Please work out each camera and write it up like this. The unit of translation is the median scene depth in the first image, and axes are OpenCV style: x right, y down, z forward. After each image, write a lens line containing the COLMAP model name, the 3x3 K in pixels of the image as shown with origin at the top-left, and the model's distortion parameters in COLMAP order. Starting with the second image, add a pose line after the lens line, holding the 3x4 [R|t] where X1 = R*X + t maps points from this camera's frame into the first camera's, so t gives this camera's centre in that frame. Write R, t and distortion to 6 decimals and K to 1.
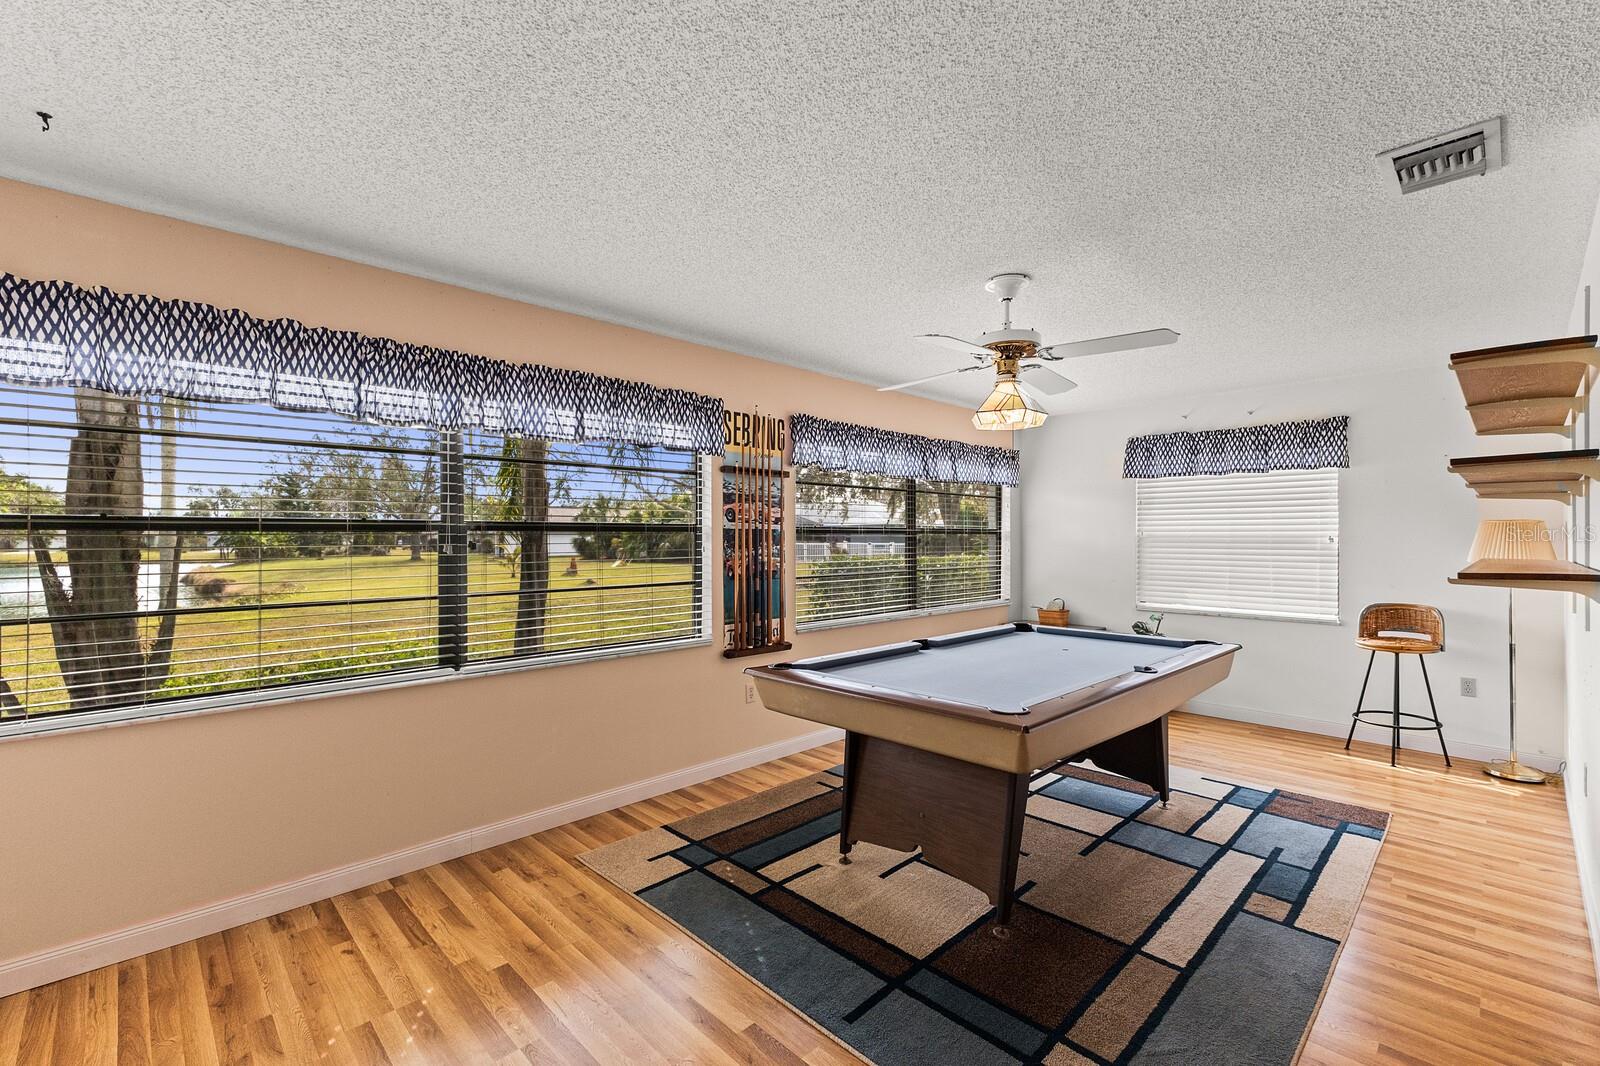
lens RADIAL K [[691.6, 0, 801.3], [0, 691.6, 541.3], [0, 0, 1]] dist [0.021972, -0.000083]
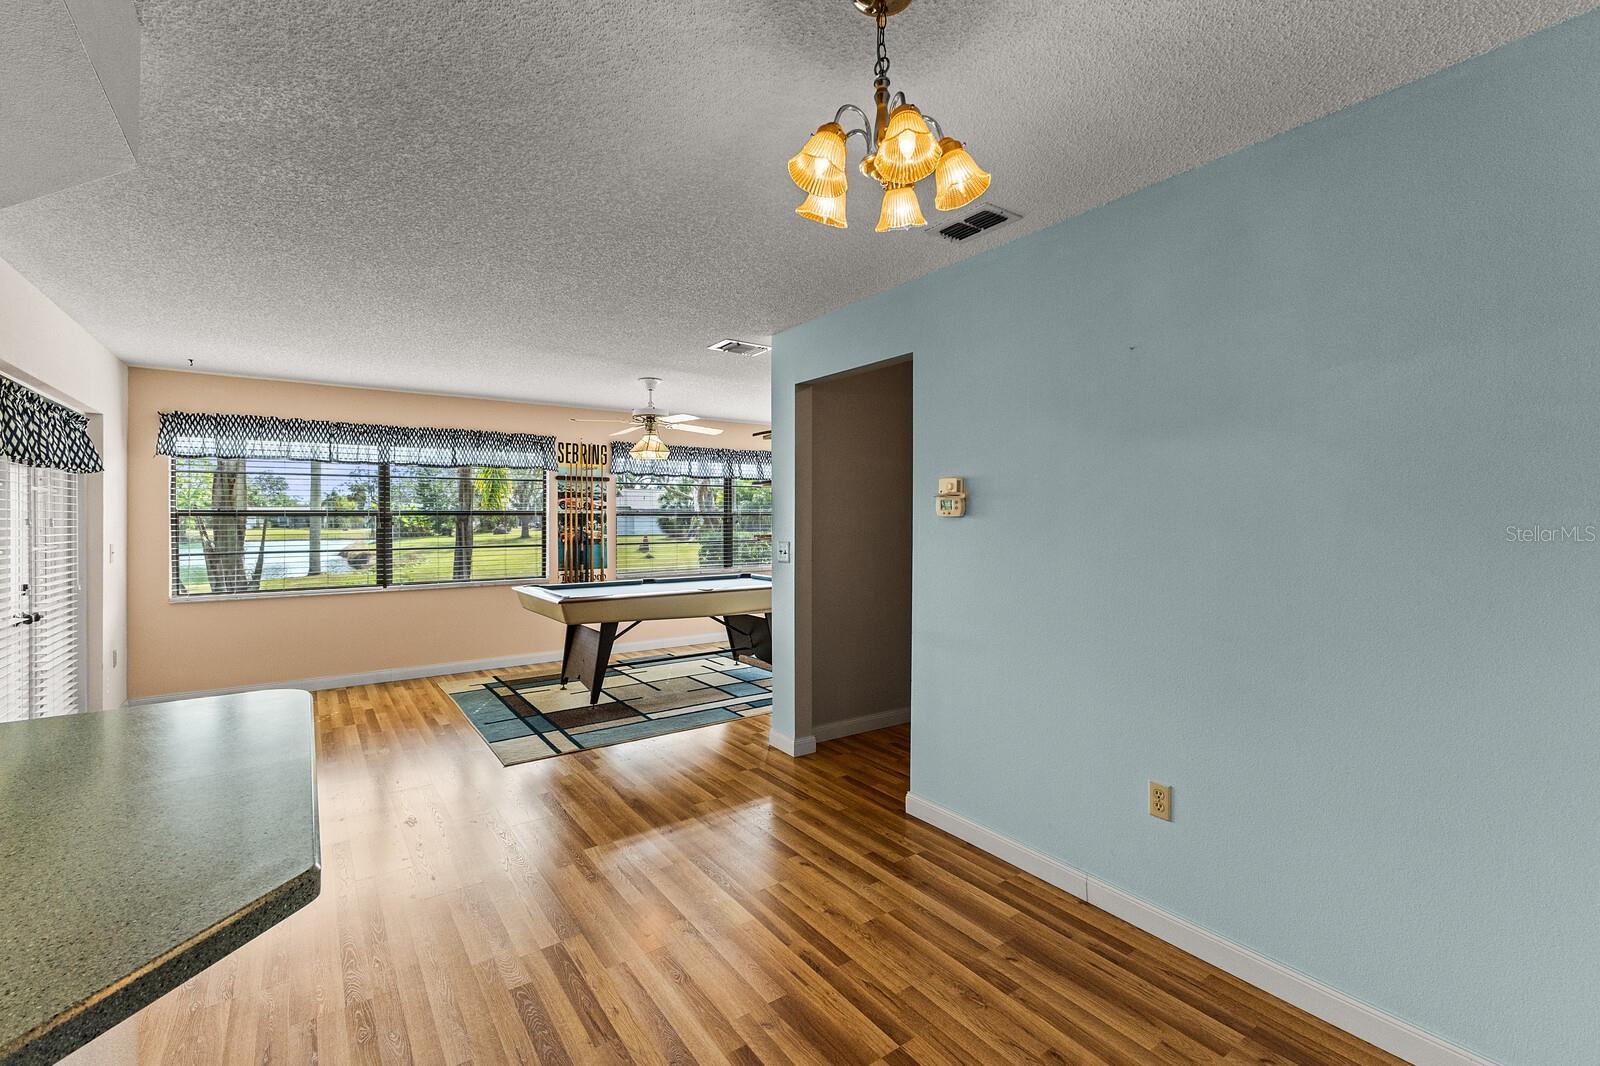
lens RADIAL K [[700.2, 0, 798.1], [0, 700.2, 522.8], [0, 0, 1]] dist [0.024488, 0.000100]
pose [[0.987377, 0.001393, -0.158379, 0.727344], [-0.000887, 0.999994, 0.003266, -0.001462], [0.158383, -0.003084, 0.987373, -0.579963]]
